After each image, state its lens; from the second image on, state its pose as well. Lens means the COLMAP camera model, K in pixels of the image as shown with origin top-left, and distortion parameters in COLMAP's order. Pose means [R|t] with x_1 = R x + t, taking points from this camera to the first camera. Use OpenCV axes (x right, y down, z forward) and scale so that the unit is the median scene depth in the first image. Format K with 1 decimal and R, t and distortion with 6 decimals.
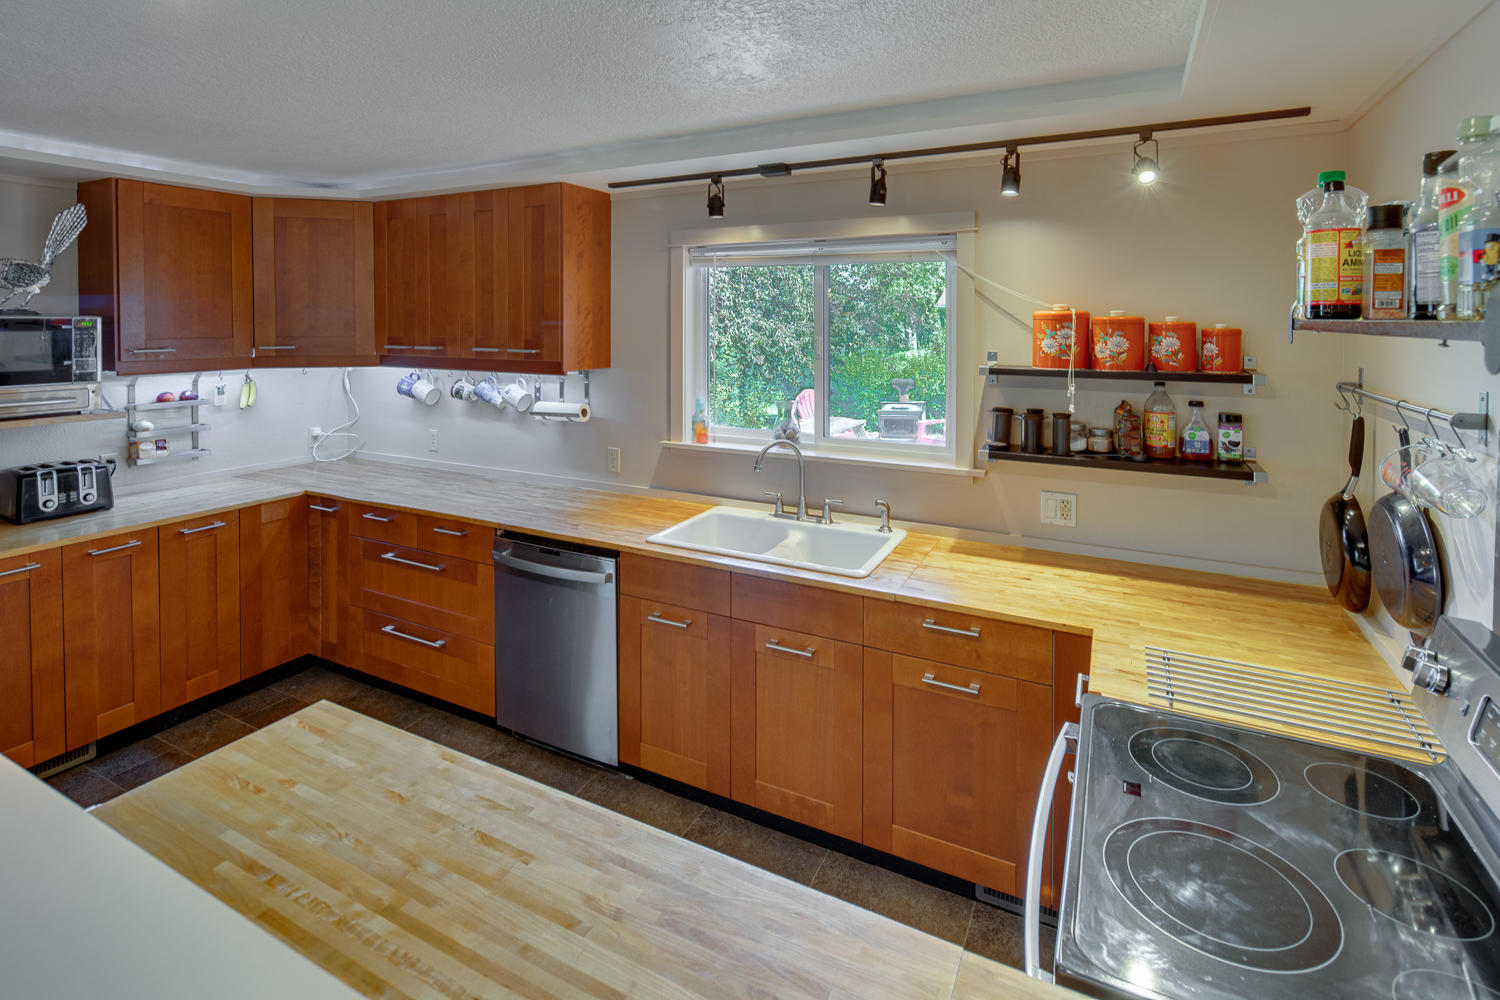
lens RADIAL K [[733.4, 0, 739.2], [0, 733.4, 327.6], [0, 0, 1]] dist [0.002121, -0.000569]
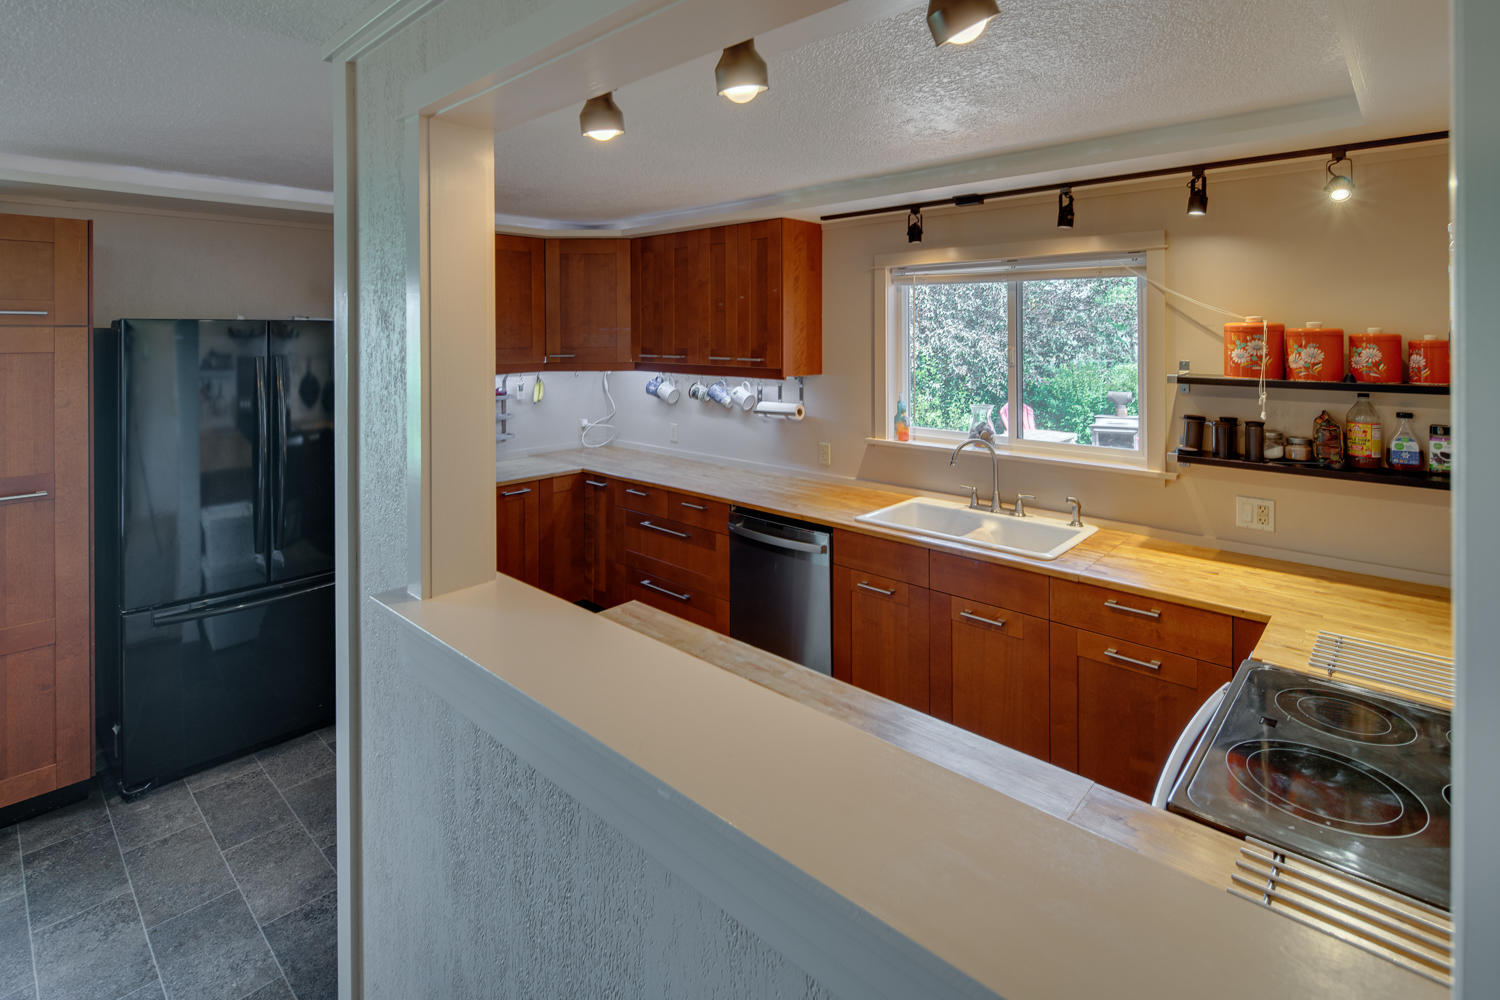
lens RADIAL K [[733.4, 0, 739.2], [0, 733.4, 327.6], [0, 0, 1]] dist [0.002121, -0.000569]
pose [[0.963740, -0.005386, -0.266789, 0.009071], [0.001718, 0.999901, -0.013979, -0.003087], [0.266837, 0.013014, 0.963654, -0.184127]]
